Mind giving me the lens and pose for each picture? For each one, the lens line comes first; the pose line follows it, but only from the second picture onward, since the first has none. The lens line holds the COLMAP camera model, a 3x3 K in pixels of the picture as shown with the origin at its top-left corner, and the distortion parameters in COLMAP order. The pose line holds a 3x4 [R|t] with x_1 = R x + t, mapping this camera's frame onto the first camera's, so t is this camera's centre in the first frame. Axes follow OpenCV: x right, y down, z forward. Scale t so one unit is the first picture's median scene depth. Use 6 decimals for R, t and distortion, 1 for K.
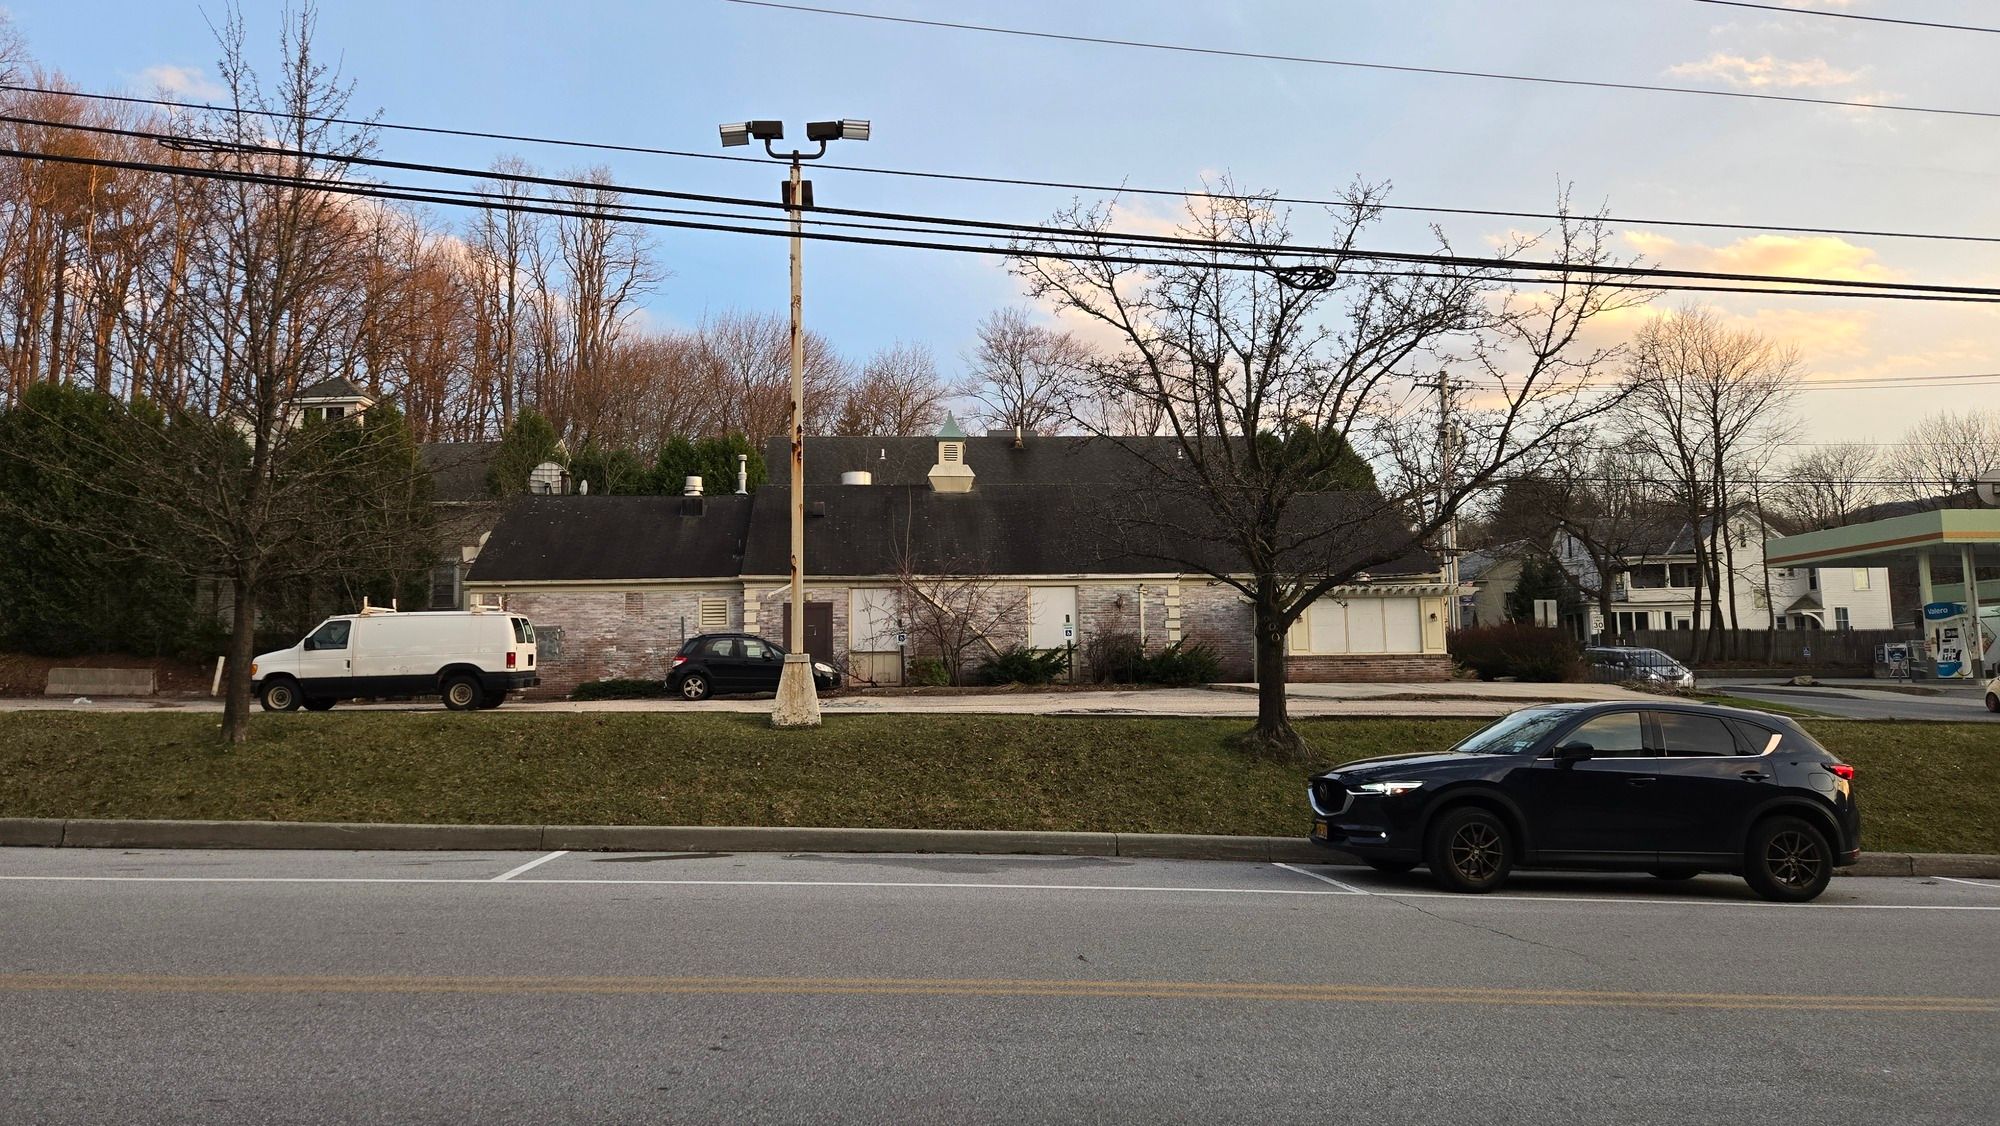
lens RADIAL K [[1320.3, 0, 967.4], [0, 1320.3, 537.9], [0, 0, 1]] dist [0.048181, -0.021909]
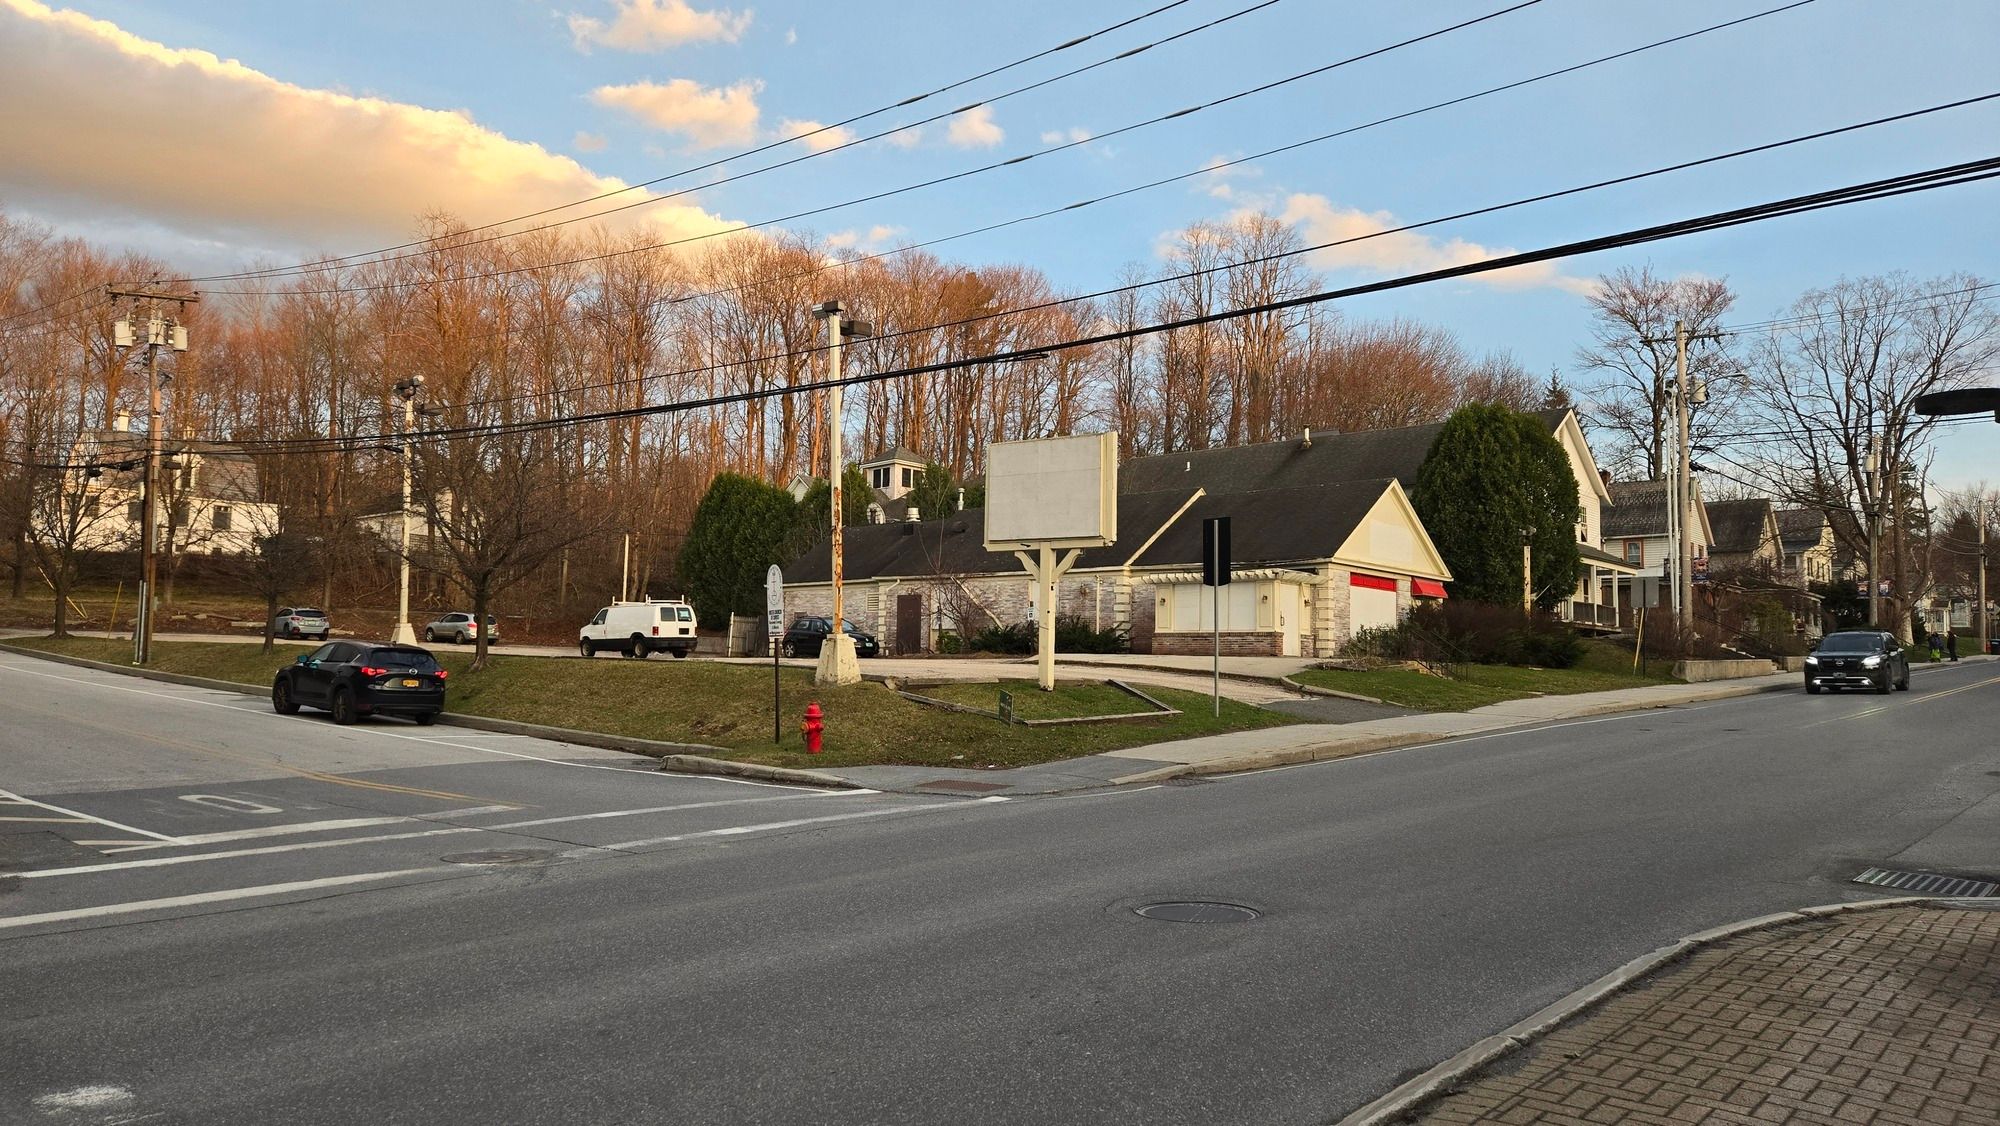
lens RADIAL K [[1320.3, 0, 998.7], [0, 1320.3, 558.7], [0, 0, 1]] dist [0.048181, -0.021909]
pose [[0.694022, -0.035327, -0.719087, 1.002460], [0.052790, 0.998604, 0.001892, 0.011661], [0.718016, -0.039274, 0.694918, 0.065217]]
